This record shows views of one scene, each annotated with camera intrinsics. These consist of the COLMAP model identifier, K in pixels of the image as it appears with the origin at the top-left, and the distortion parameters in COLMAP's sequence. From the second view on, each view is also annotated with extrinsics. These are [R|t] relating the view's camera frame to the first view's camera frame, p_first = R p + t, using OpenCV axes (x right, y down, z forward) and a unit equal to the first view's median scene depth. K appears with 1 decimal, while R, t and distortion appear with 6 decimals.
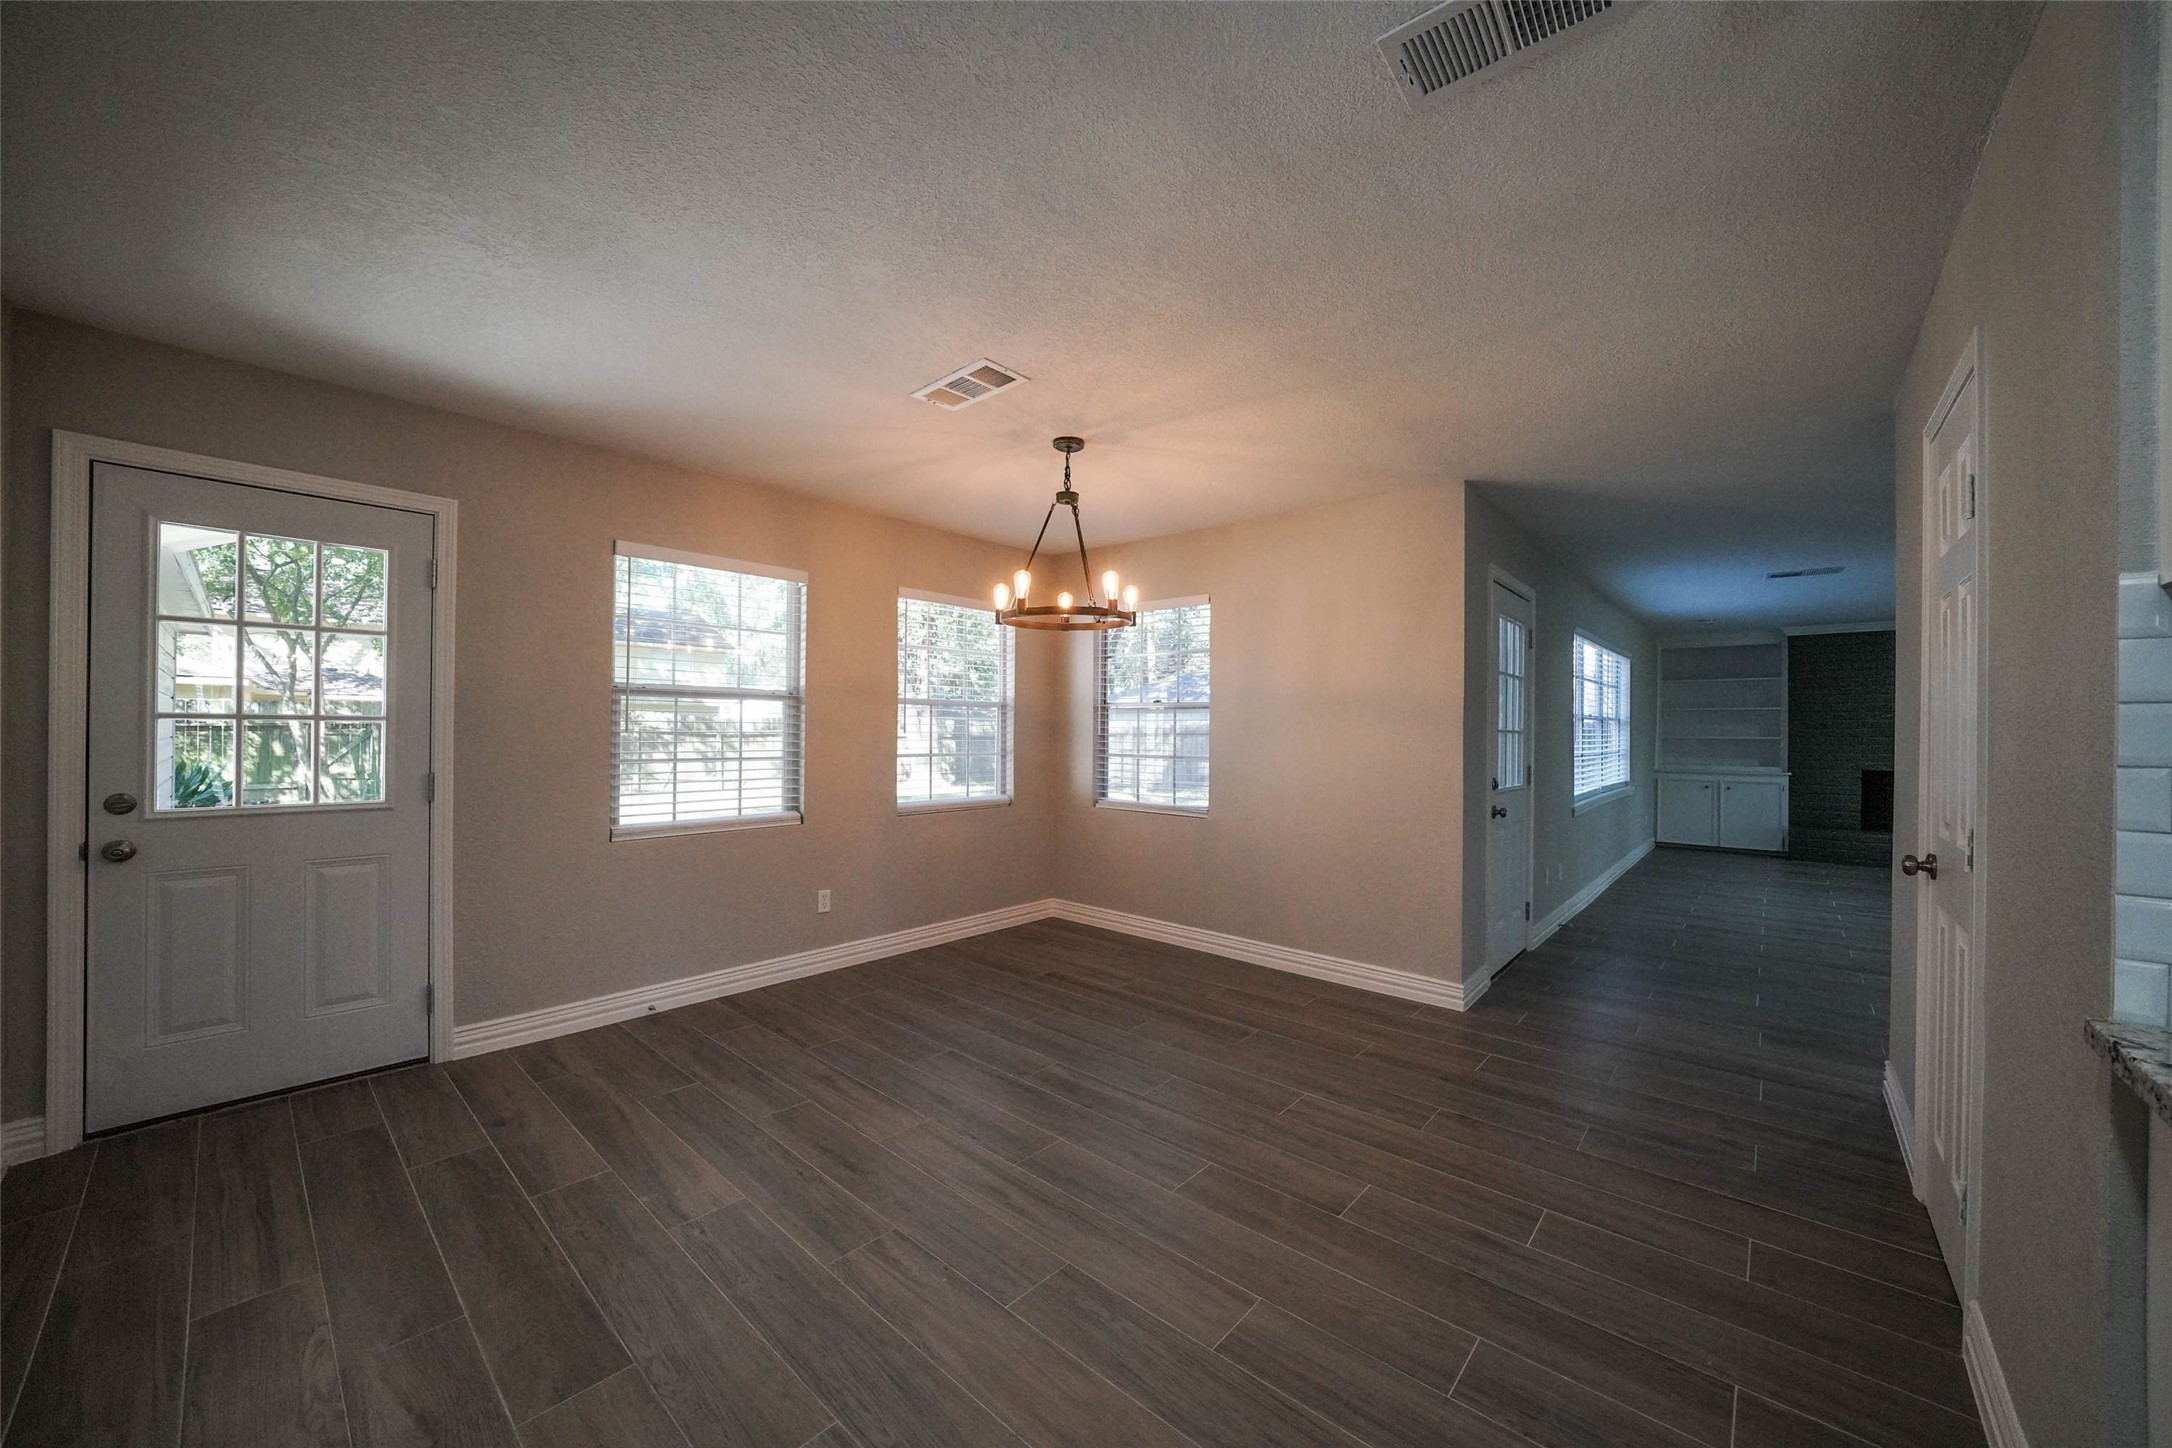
lens RADIAL K [[792.2, 0, 1071.6], [0, 792.2, 726.2], [0, 0, 1]] dist [-0.016933, 0.001930]
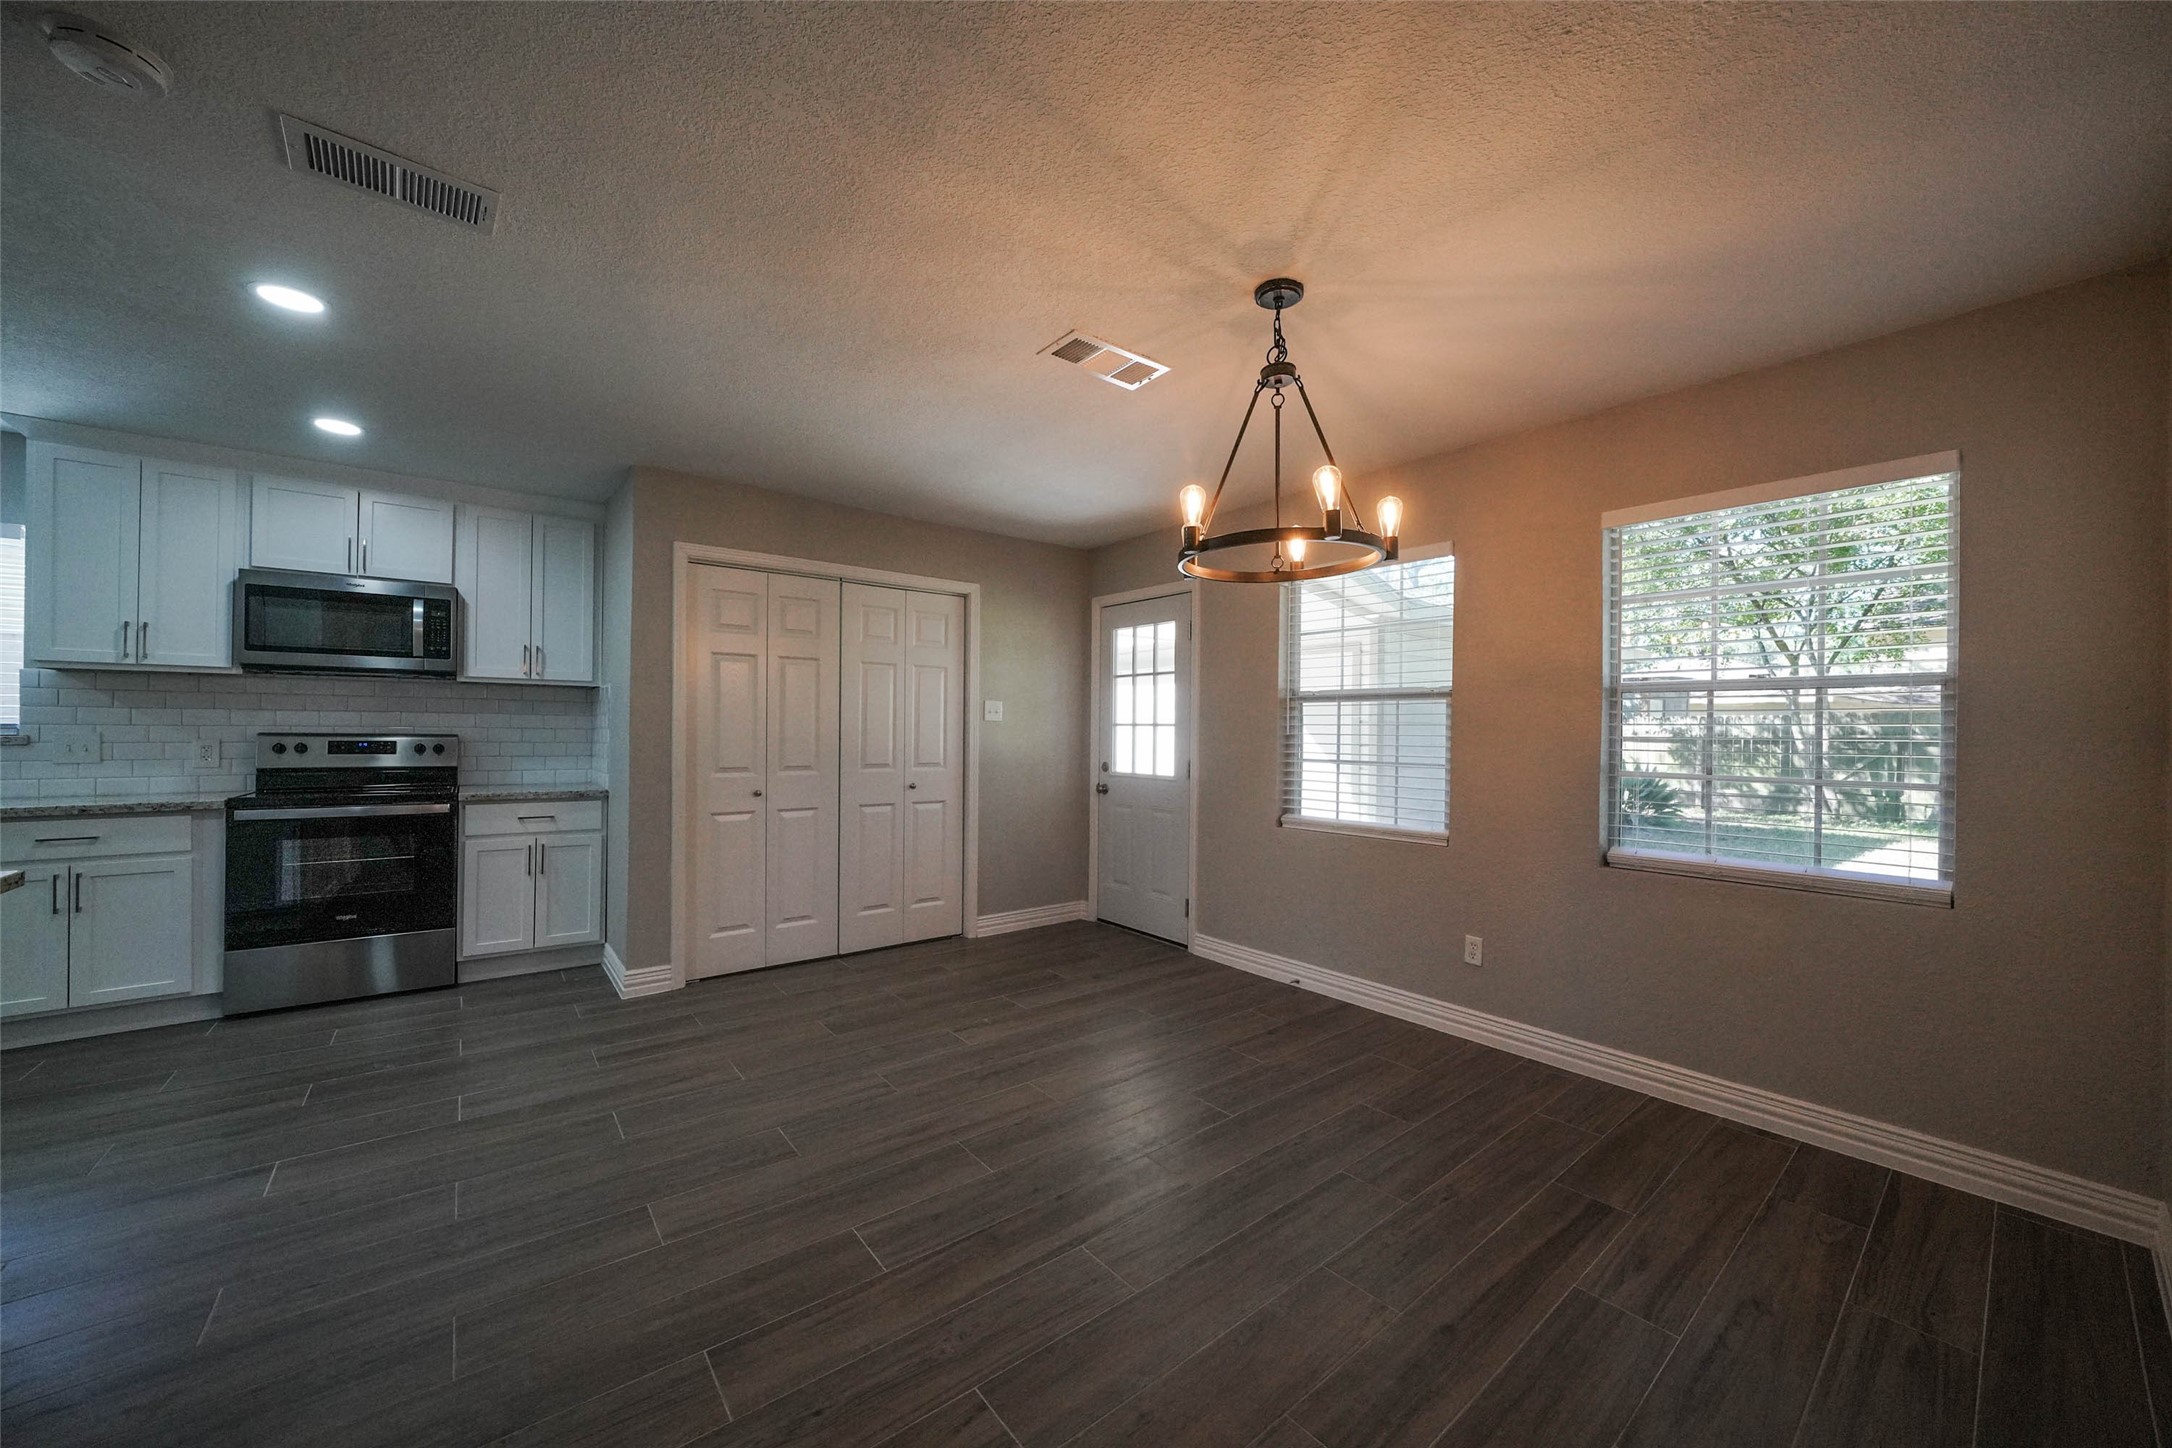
lens RADIAL K [[792.2, 0, 1091.9], [0, 792.2, 728.3], [0, 0, 1]] dist [-0.016933, 0.001930]
pose [[-0.154030, -0.012165, -0.987991, 0.640865], [-0.007485, 0.999910, -0.011144, 0.014516], [0.988038, 0.005678, -0.154107, 0.912894]]
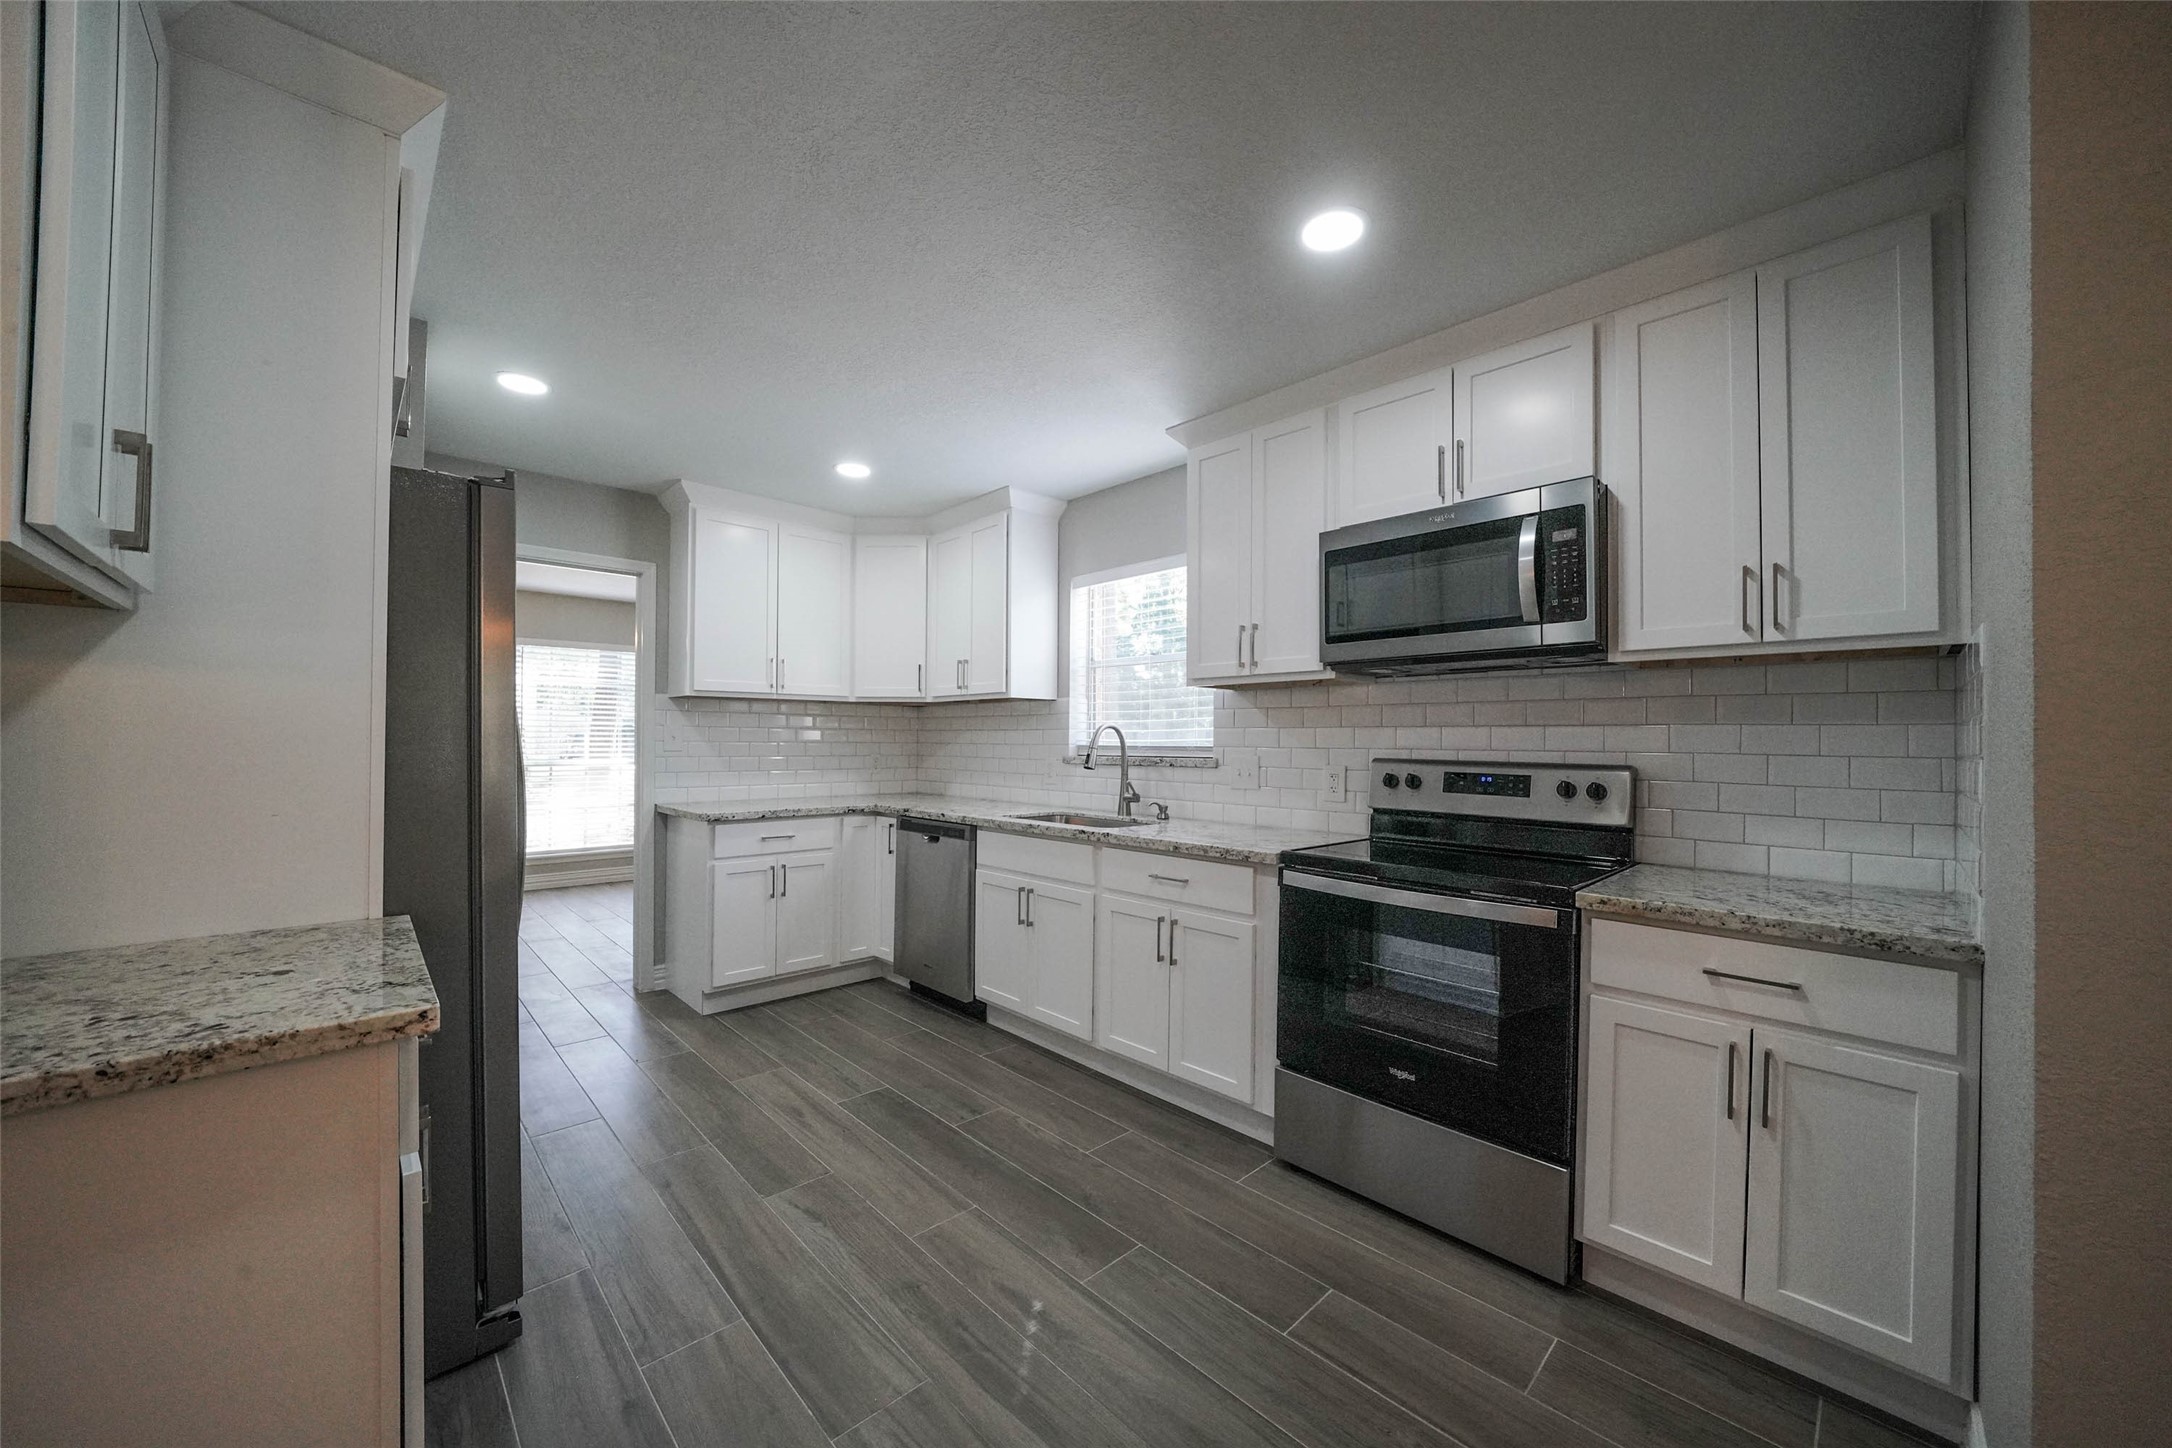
lens RADIAL K [[792.2, 0, 1066.3], [0, 792.2, 730.2], [0, 0, 1]] dist [-0.016933, 0.001930]
pose [[-0.996357, -0.012634, 0.084336, -0.012666], [-0.013856, 0.999807, -0.013916, 0.004193], [-0.084143, -0.015034, -0.996340, 0.423101]]
